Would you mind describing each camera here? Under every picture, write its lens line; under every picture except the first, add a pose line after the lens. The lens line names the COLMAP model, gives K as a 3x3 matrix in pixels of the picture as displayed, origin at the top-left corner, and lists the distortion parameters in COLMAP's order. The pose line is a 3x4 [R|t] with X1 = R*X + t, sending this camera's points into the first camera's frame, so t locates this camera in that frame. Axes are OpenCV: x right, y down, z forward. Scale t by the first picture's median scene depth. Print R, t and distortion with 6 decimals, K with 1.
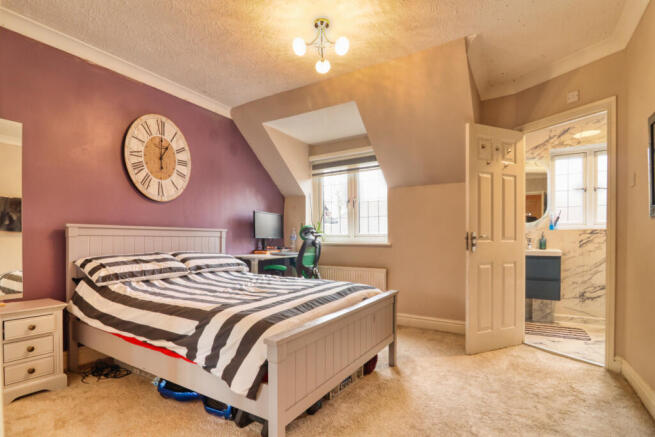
lens RADIAL K [[317.3, 0, 333.3], [0, 317.3, 242.7], [0, 0, 1]] dist [-0.015357, -0.000515]
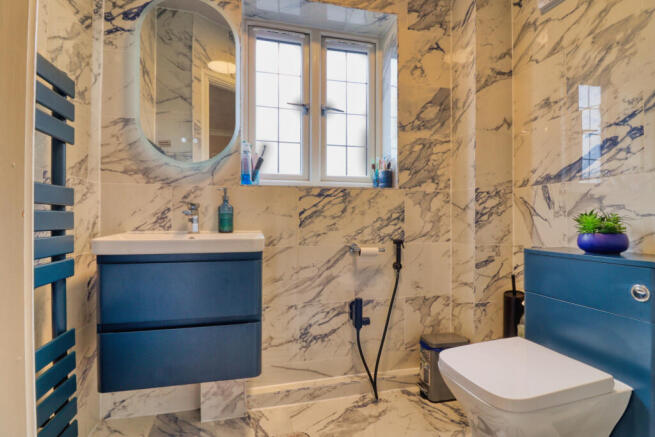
lens RADIAL K [[317.3, 0, 327.1], [0, 317.3, 219.0], [0, 0, 1]] dist [-0.015357, -0.000515]
pose [[0.705701, -0.000323, 0.708510, 0.492290], [0.003243, 0.999991, -0.002775, 0.005708], [-0.708503, 0.004256, 0.705695, 0.654737]]
